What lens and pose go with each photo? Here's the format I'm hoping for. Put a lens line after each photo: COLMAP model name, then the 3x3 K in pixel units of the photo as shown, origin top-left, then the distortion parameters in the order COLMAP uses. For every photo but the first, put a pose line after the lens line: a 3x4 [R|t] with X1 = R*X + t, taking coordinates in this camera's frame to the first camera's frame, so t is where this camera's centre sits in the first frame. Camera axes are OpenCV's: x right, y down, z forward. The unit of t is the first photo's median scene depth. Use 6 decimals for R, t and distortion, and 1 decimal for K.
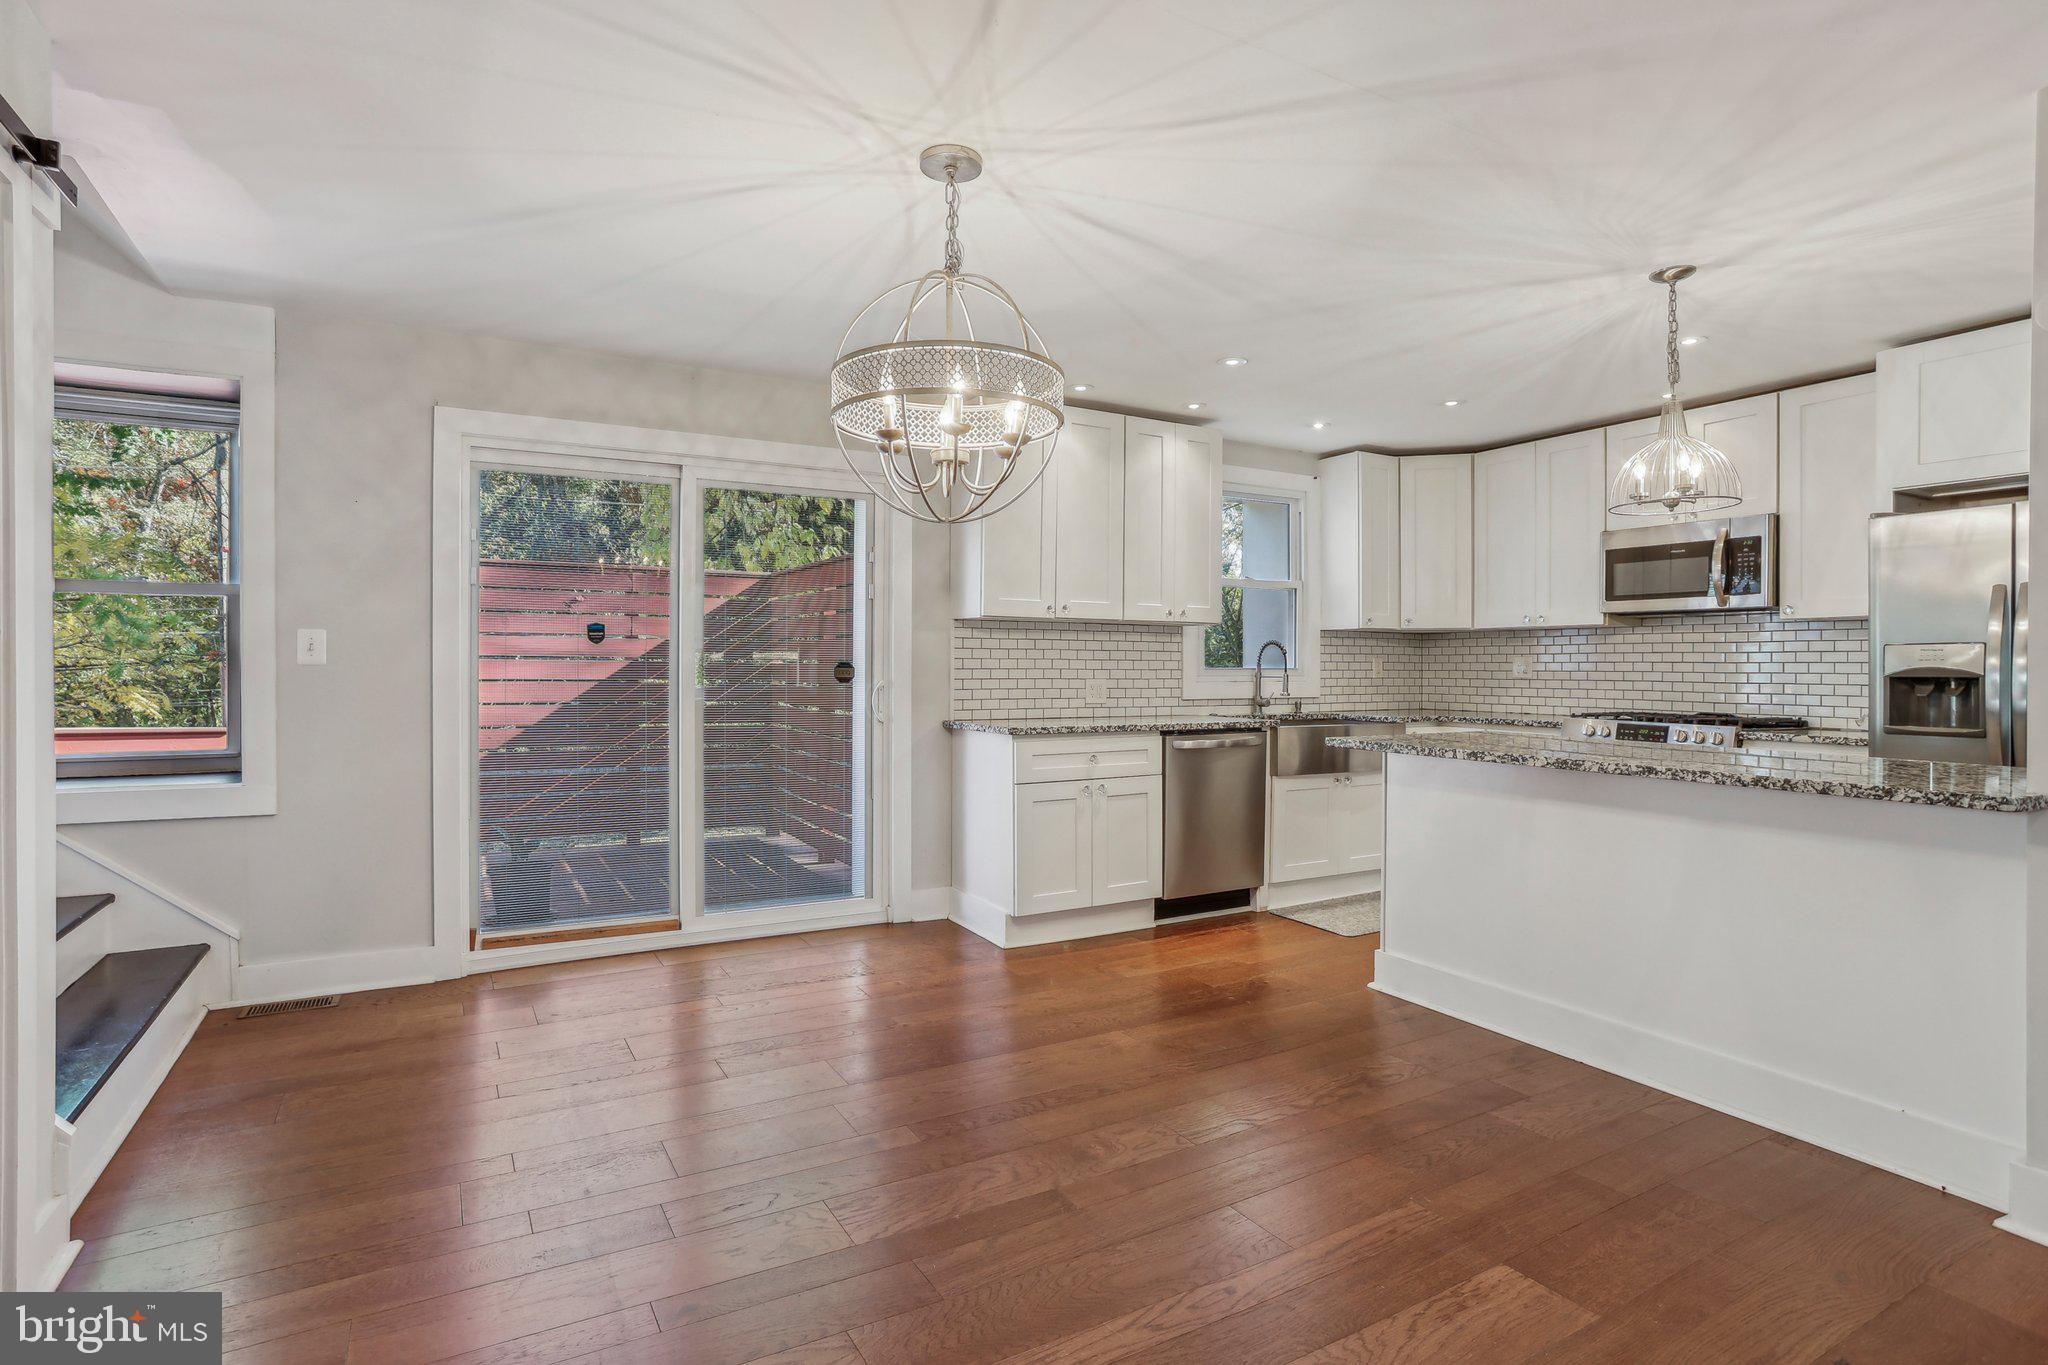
lens RADIAL K [[1035.4, 0, 996.1], [0, 1035.4, 664.9], [0, 0, 1]] dist [-0.061221, 0.039695]
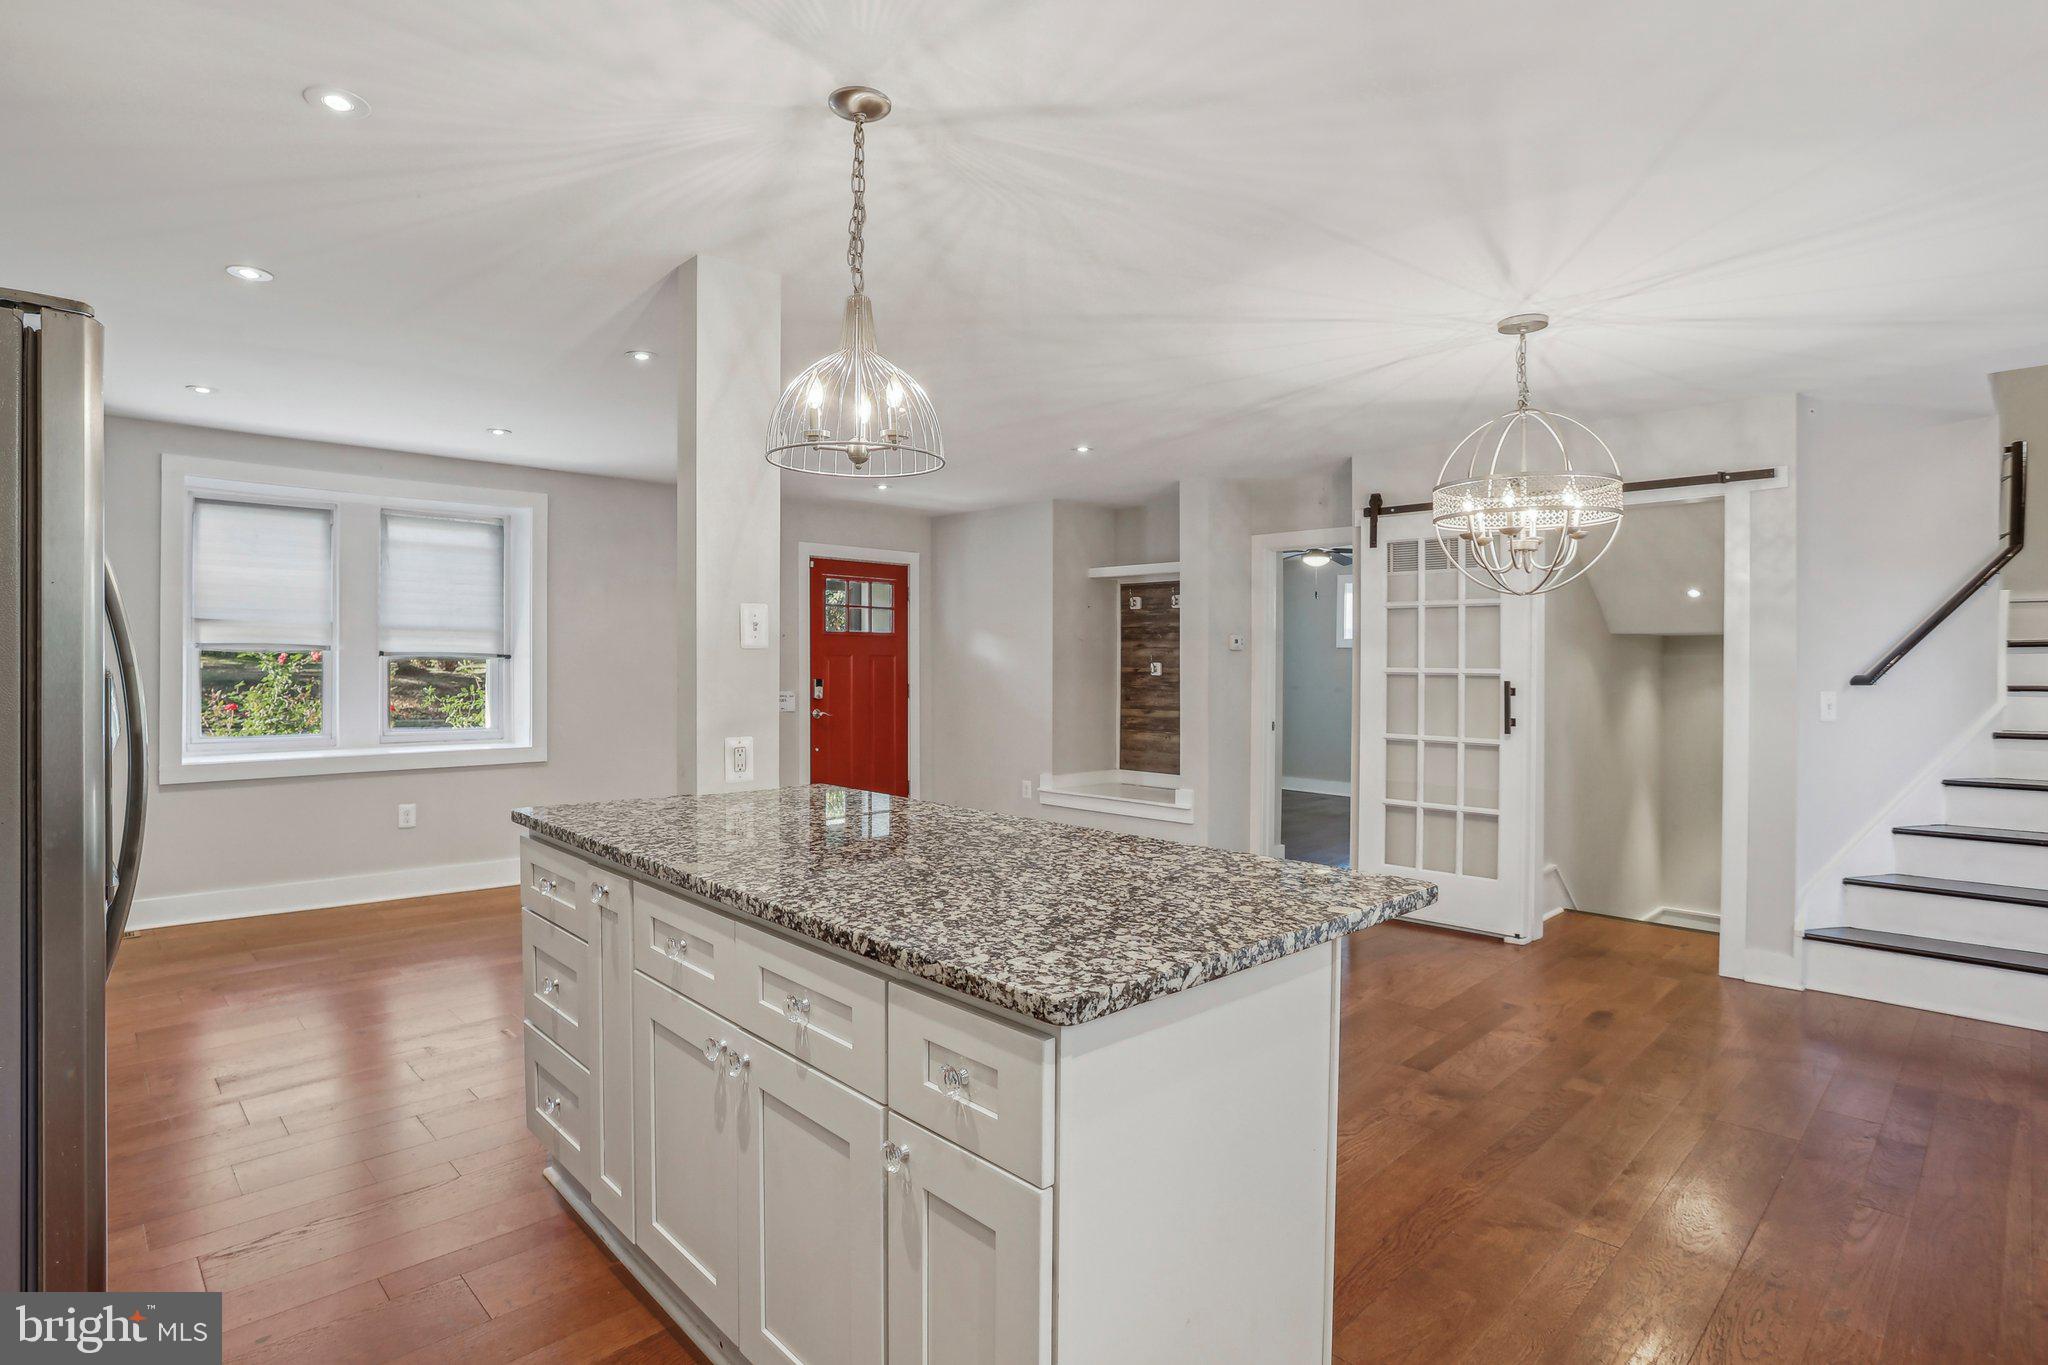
lens RADIAL K [[1058.8, 0, 976.3], [0, 1058.8, 676.4], [0, 0, 1]] dist [-0.070566, 0.042753]
pose [[-0.971773, -0.008138, -0.235777, 0.511710], [-0.011948, 0.999820, 0.014736, -0.022289], [0.235615, 0.017137, -0.971695, 1.137964]]
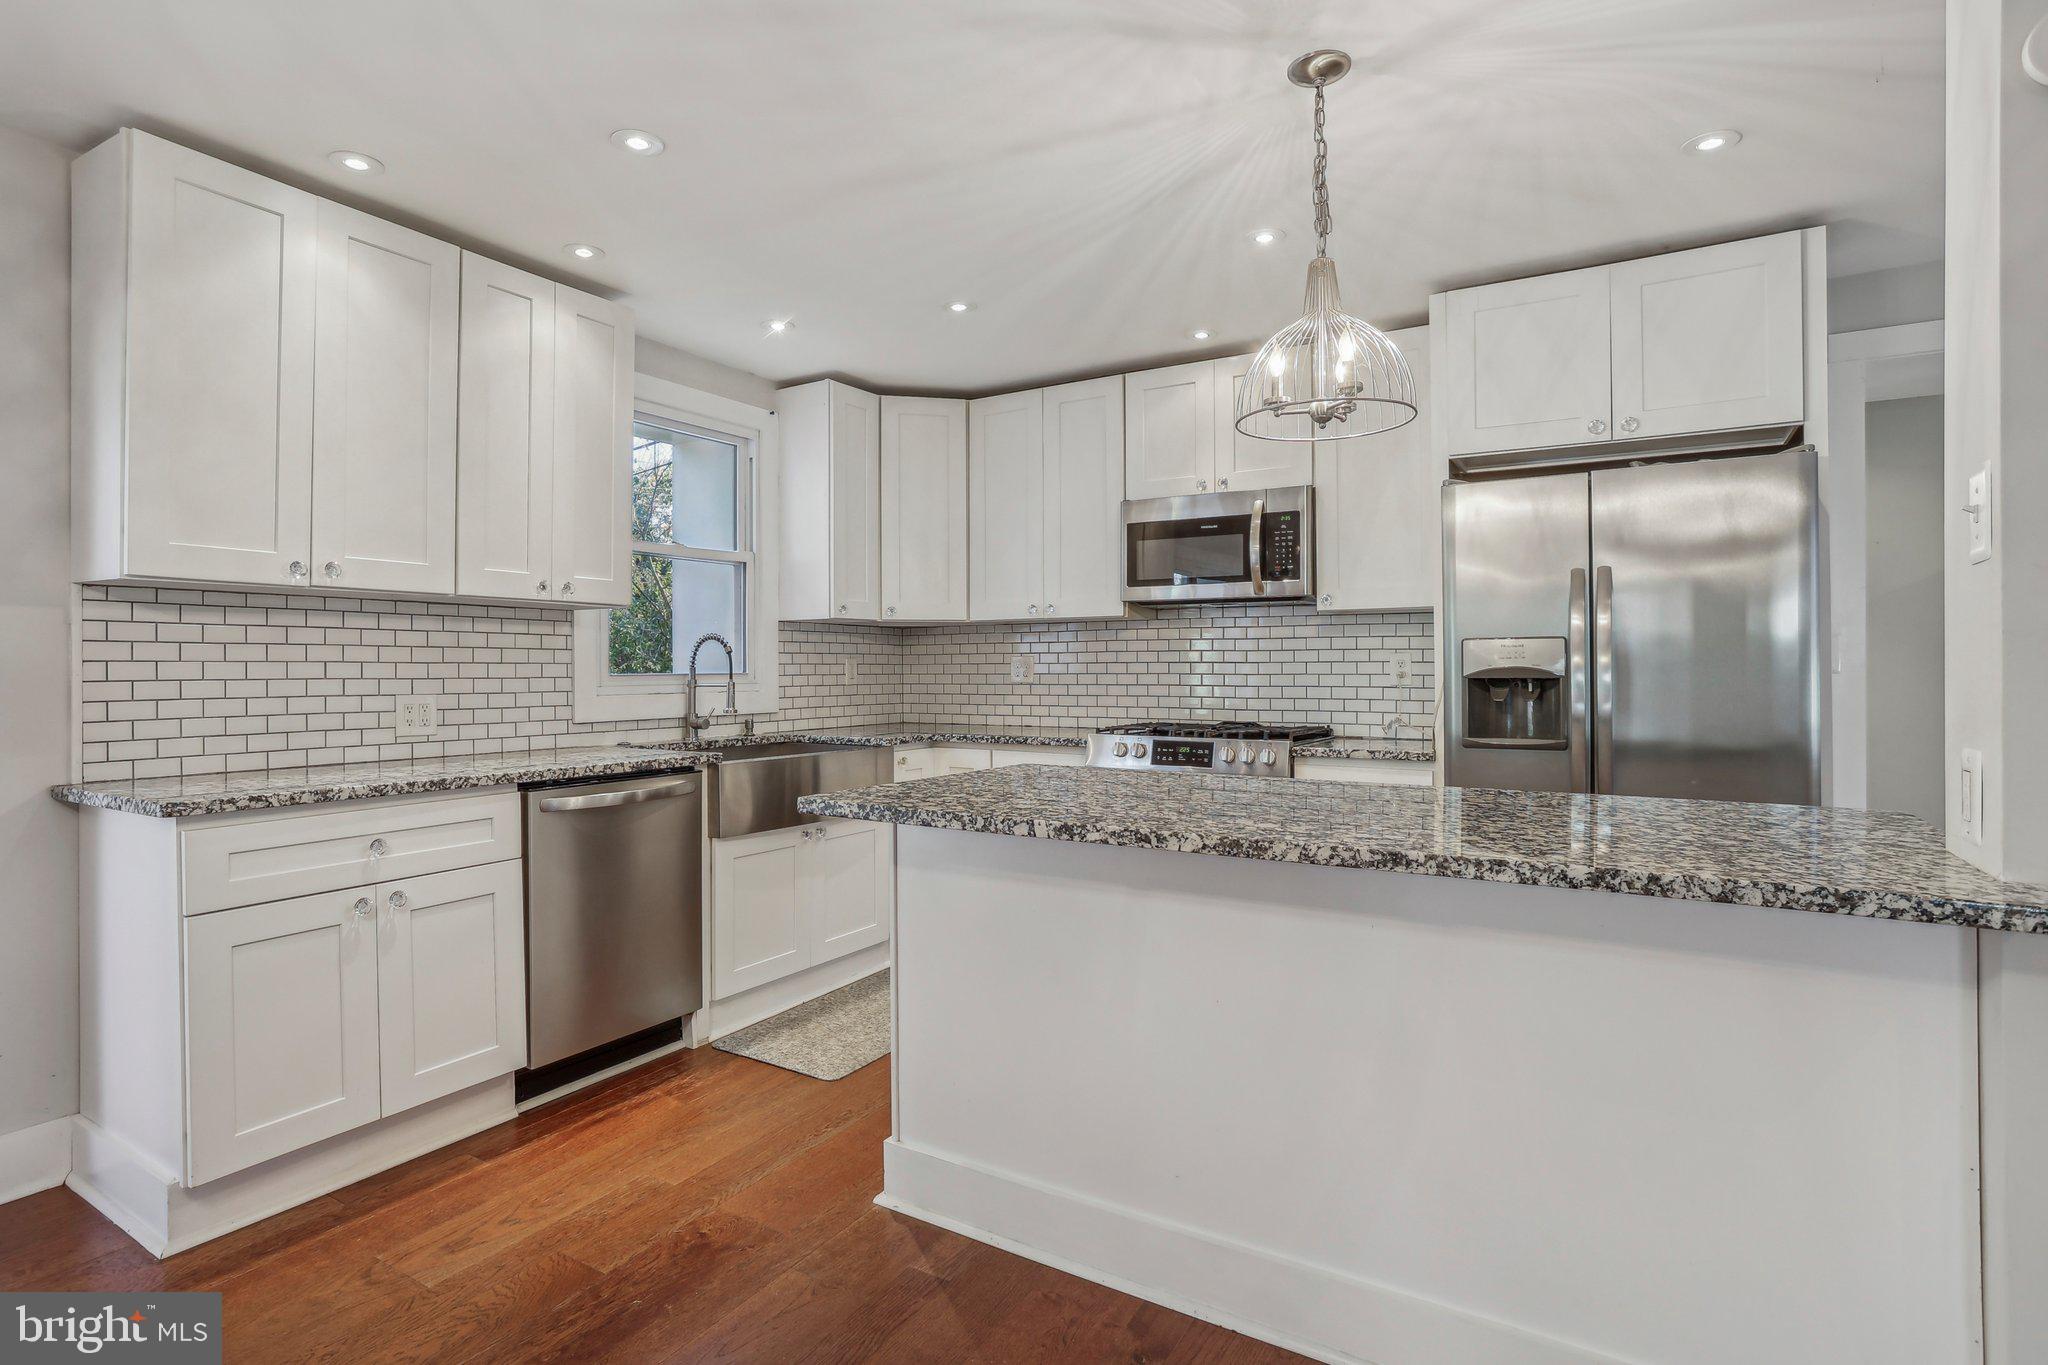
lens RADIAL K [[1035.4, 0, 996.1], [0, 1035.4, 664.9], [0, 0, 1]] dist [-0.061221, 0.039695]
pose [[0.867441, -0.005645, 0.497508, 0.106826], [0.007050, 0.999975, -0.000946, -0.000777], [-0.497490, 0.004328, 0.867459, 0.365179]]
